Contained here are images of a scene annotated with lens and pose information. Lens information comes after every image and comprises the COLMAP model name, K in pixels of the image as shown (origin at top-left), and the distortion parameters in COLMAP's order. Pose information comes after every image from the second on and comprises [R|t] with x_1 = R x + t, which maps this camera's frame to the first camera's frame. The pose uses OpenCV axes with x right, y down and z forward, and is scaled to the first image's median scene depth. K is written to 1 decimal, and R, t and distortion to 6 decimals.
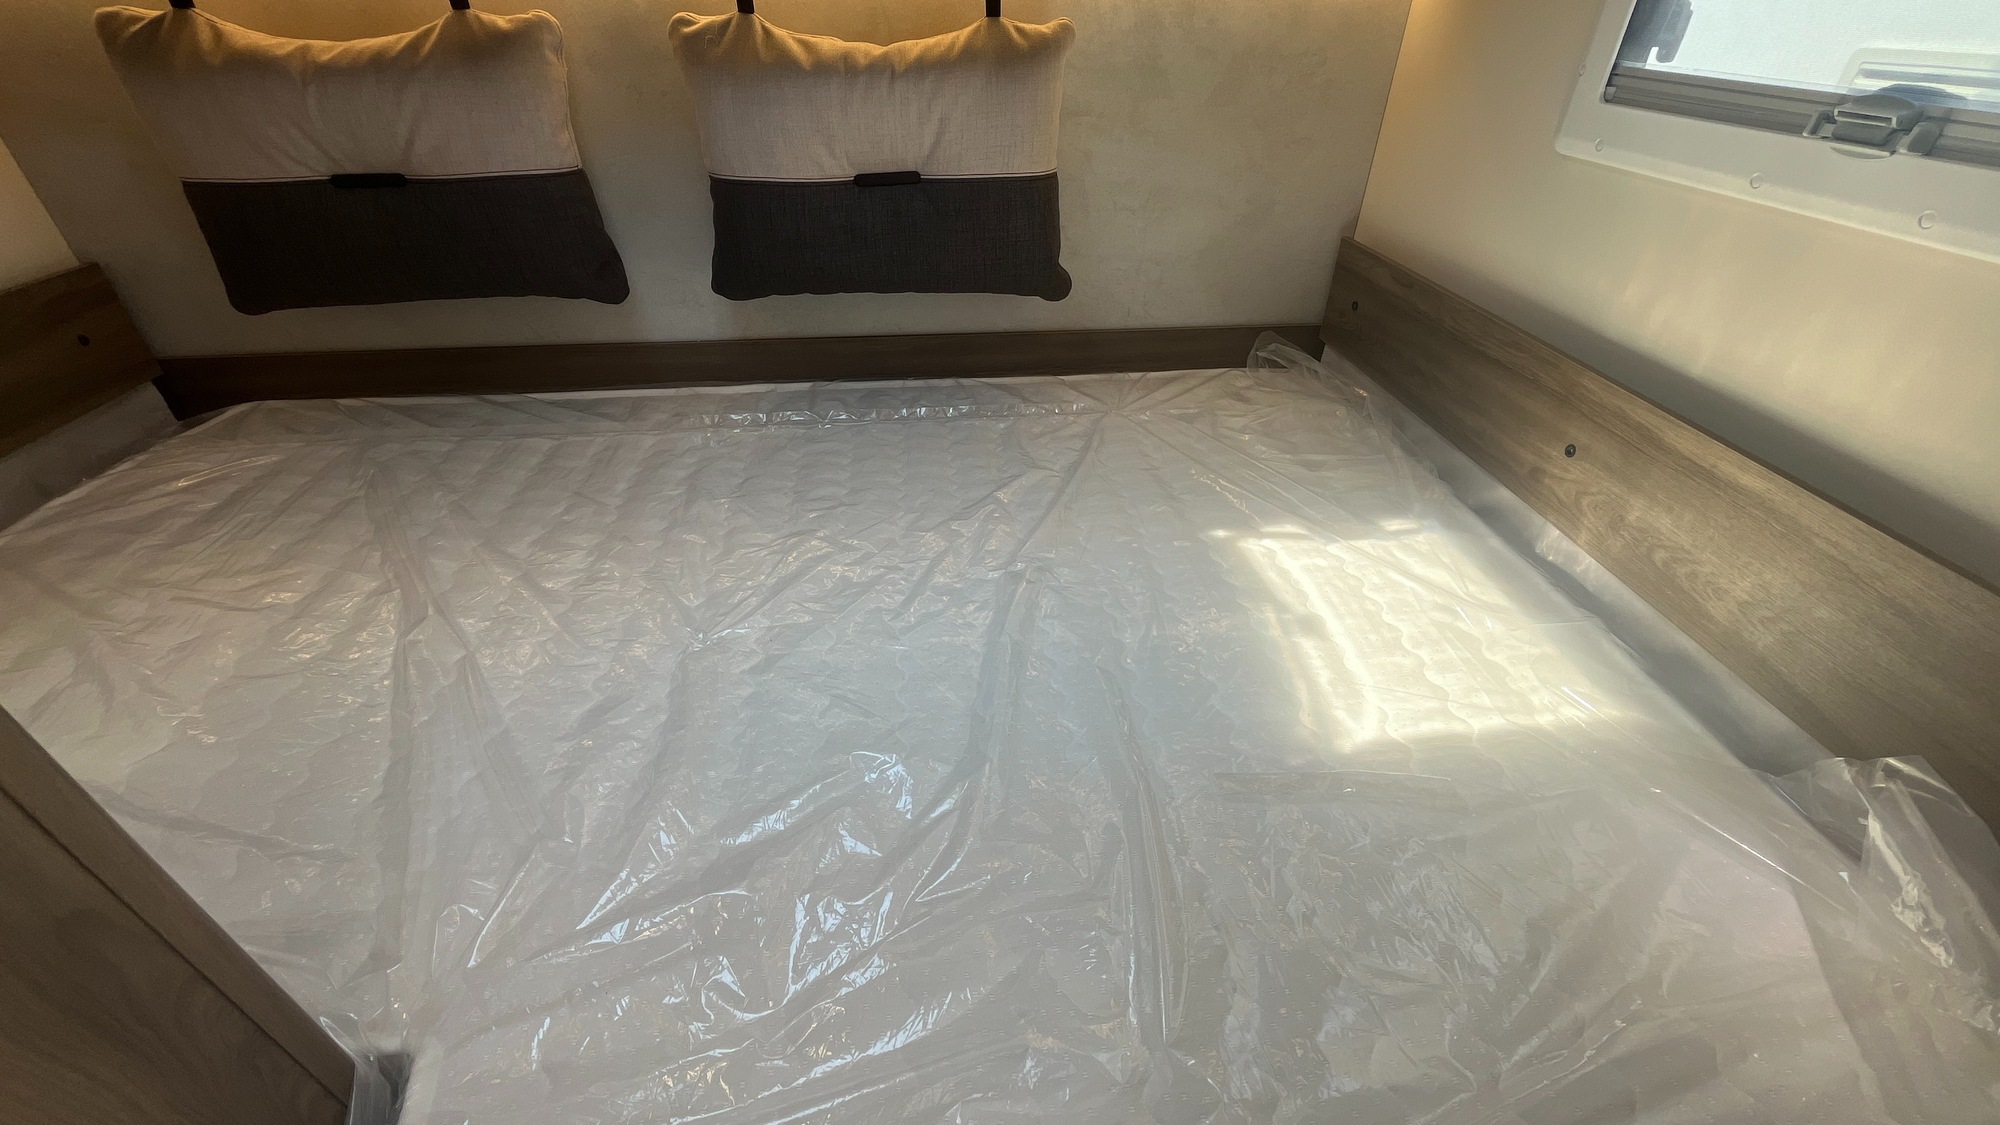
lens RADIAL K [[816.1, 0, 996.8], [0, 816.1, 553.5], [0, 0, 1]] dist [-0.003998, 0.000615]
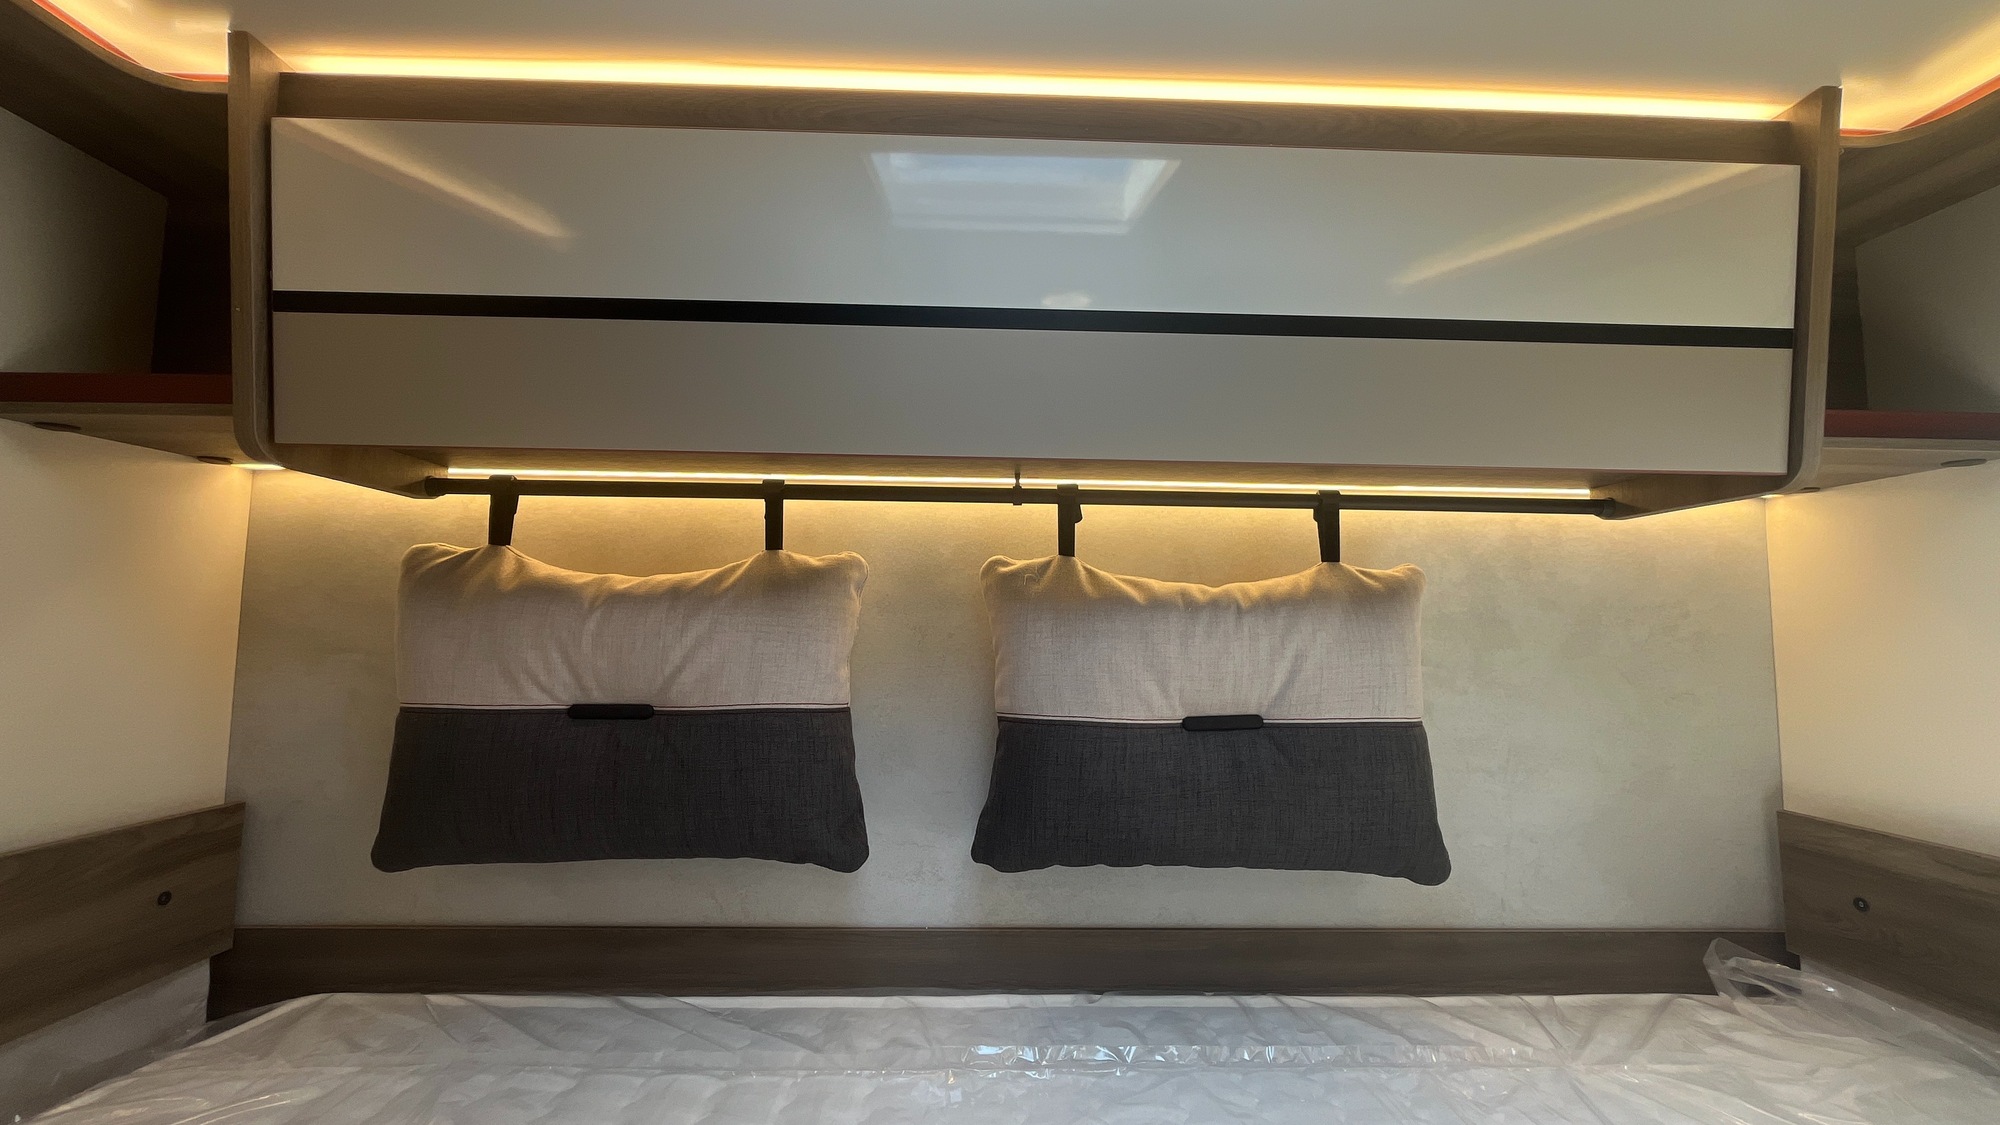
lens RADIAL K [[816.1, 0, 1010.2], [0, 816.1, 555.3], [0, 0, 1]] dist [-0.003998, 0.000615]
pose [[0.997473, 0.000285, -0.071042, -0.267497], [-0.045478, 0.770797, -0.635456, -0.059539], [0.054577, 0.637081, 0.768862, 0.242506]]
